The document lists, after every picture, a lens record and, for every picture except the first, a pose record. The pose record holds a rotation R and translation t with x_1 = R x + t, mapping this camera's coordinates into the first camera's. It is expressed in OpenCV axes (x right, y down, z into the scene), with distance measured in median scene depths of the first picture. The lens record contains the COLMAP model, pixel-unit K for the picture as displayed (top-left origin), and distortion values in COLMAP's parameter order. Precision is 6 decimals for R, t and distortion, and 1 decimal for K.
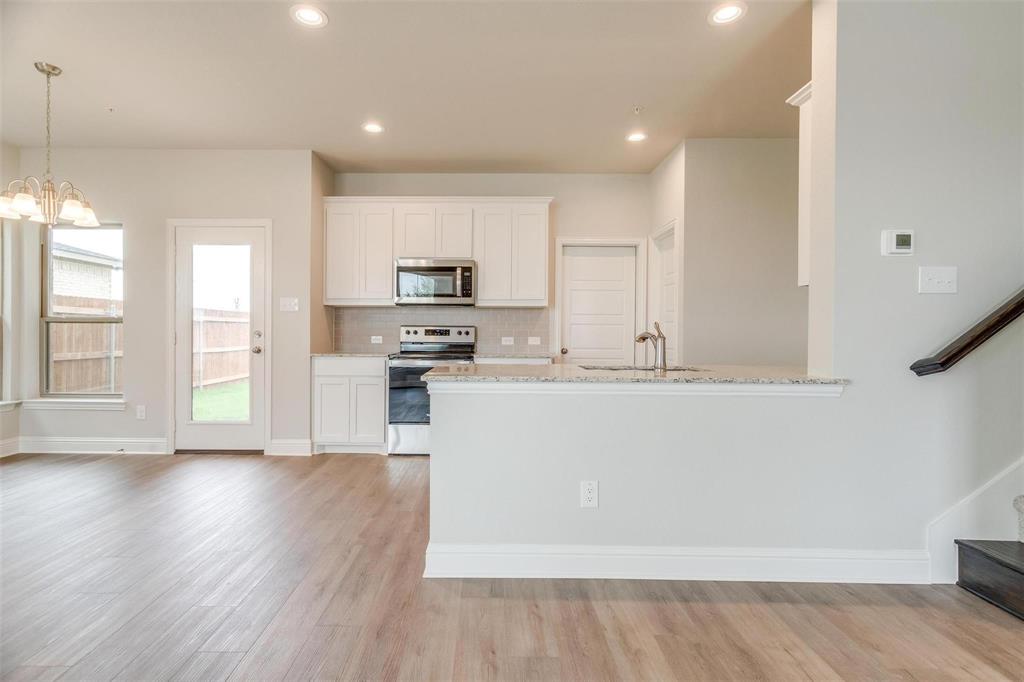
lens RADIAL K [[499.7, 0, 484.3], [0, 499.7, 333.9], [0, 0, 1]] dist [0.003214, 0.000460]
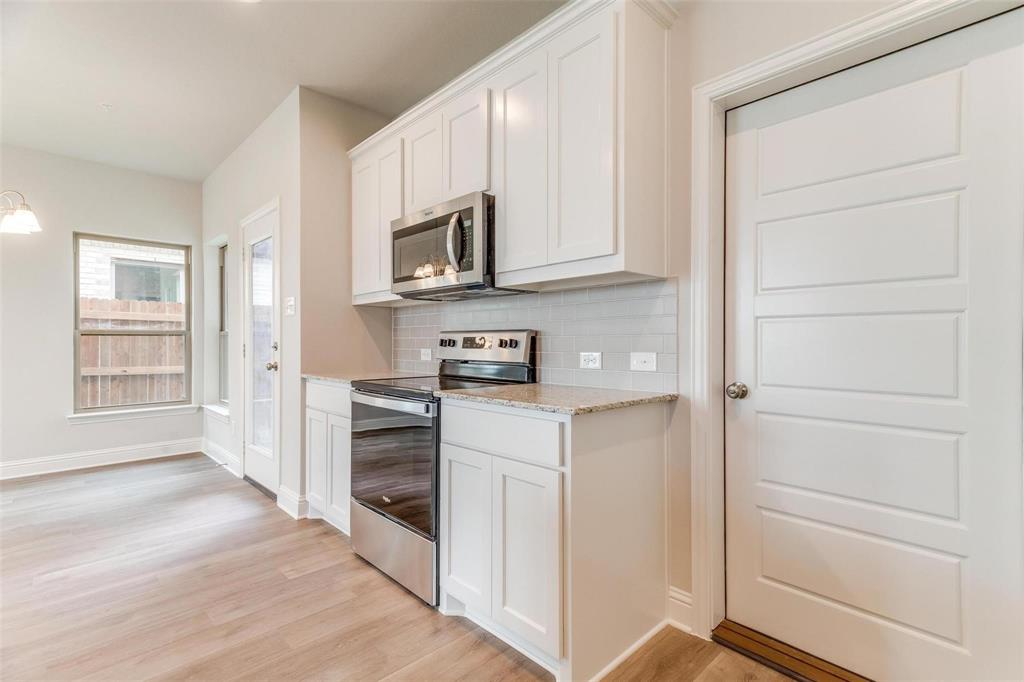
lens RADIAL K [[479.4, 0, 510.0], [0, 479.4, 341.0], [0, 0, 1]] dist [0.021551, 0.000811]
pose [[0.700603, -0.008371, -0.713502, 0.343265], [0.004797, 0.999964, -0.007021, -0.000778], [0.713535, 0.001497, 0.700618, 0.730219]]
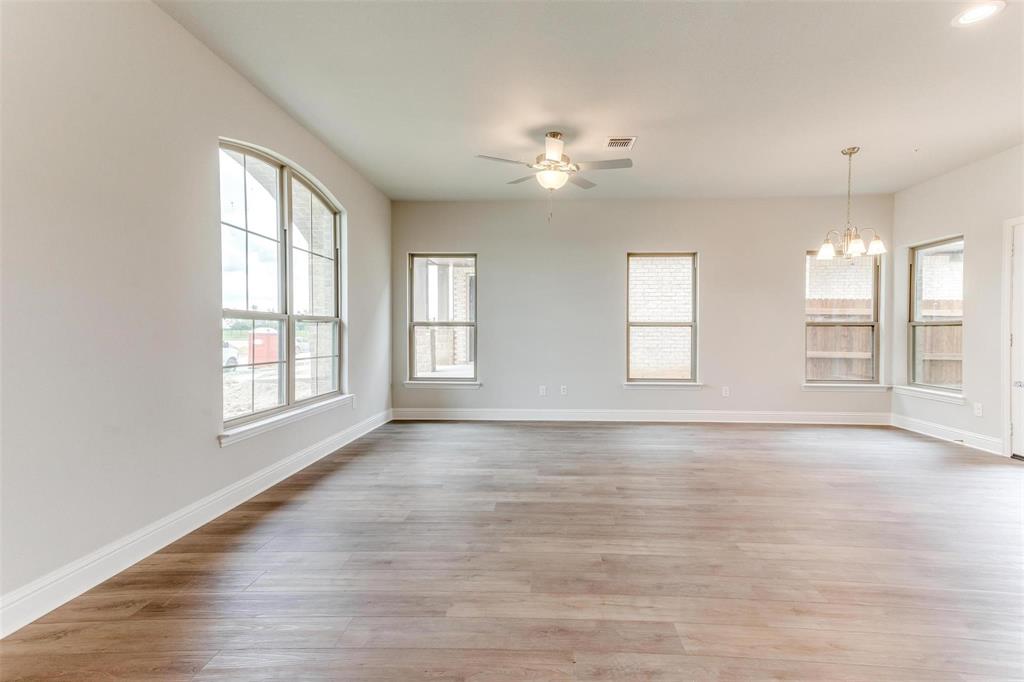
lens RADIAL K [[478.1, 0, 529.2], [0, 478.1, 335.4], [0, 0, 1]] dist [0.025231, 0.023095]
pose [[-0.026252, 0.001350, -0.999654, 0.383616], [-0.005360, 0.999985, 0.001492, 0.003882], [0.999641, 0.005398, -0.026244, 0.080408]]
